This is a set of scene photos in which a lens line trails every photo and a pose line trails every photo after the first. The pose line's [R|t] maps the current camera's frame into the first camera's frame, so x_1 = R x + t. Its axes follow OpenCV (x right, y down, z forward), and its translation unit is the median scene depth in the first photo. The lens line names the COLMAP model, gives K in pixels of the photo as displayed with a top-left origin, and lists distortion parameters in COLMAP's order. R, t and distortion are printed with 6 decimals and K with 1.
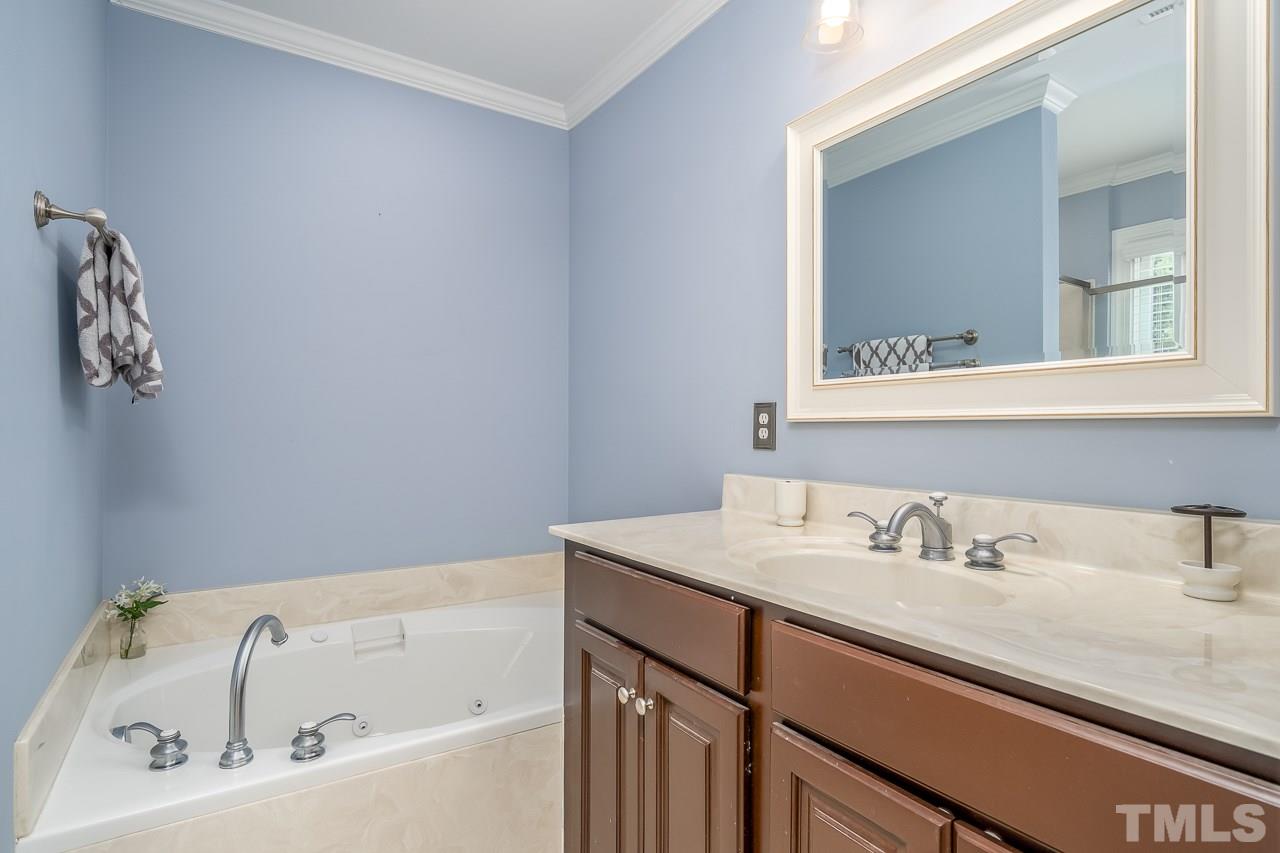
lens RADIAL K [[653.5, 0, 637.8], [0, 653.5, 428.4], [0, 0, 1]] dist [0.003636, 0.000185]
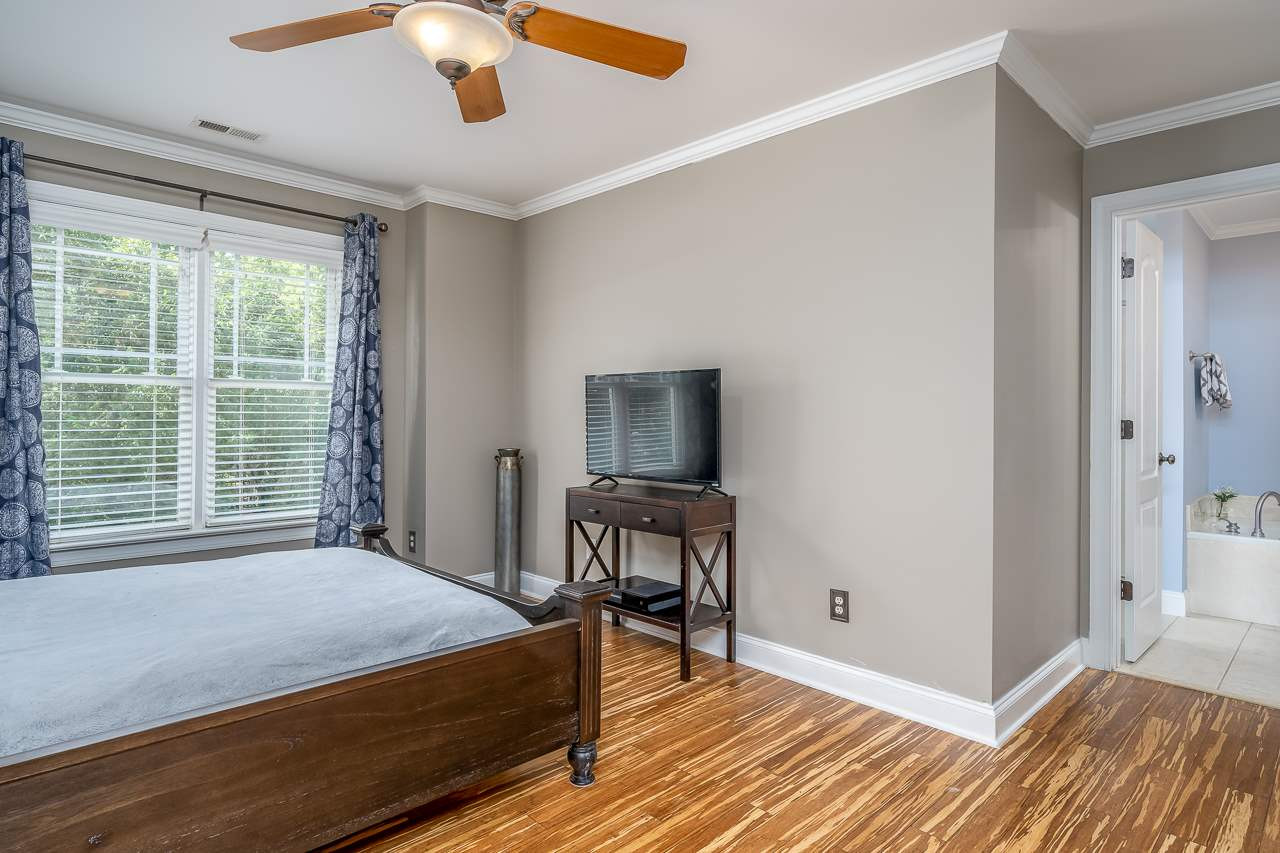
lens RADIAL K [[691.0, 0, 637.1], [0, 691.0, 414.4], [0, 0, 1]] dist [0.001162, 0.000698]
pose [[0.200596, -0.005034, -0.979661, 1.710895], [0.004859, 0.999980, -0.004143, -0.027537], [0.979662, -0.003929, 0.200617, -2.141512]]
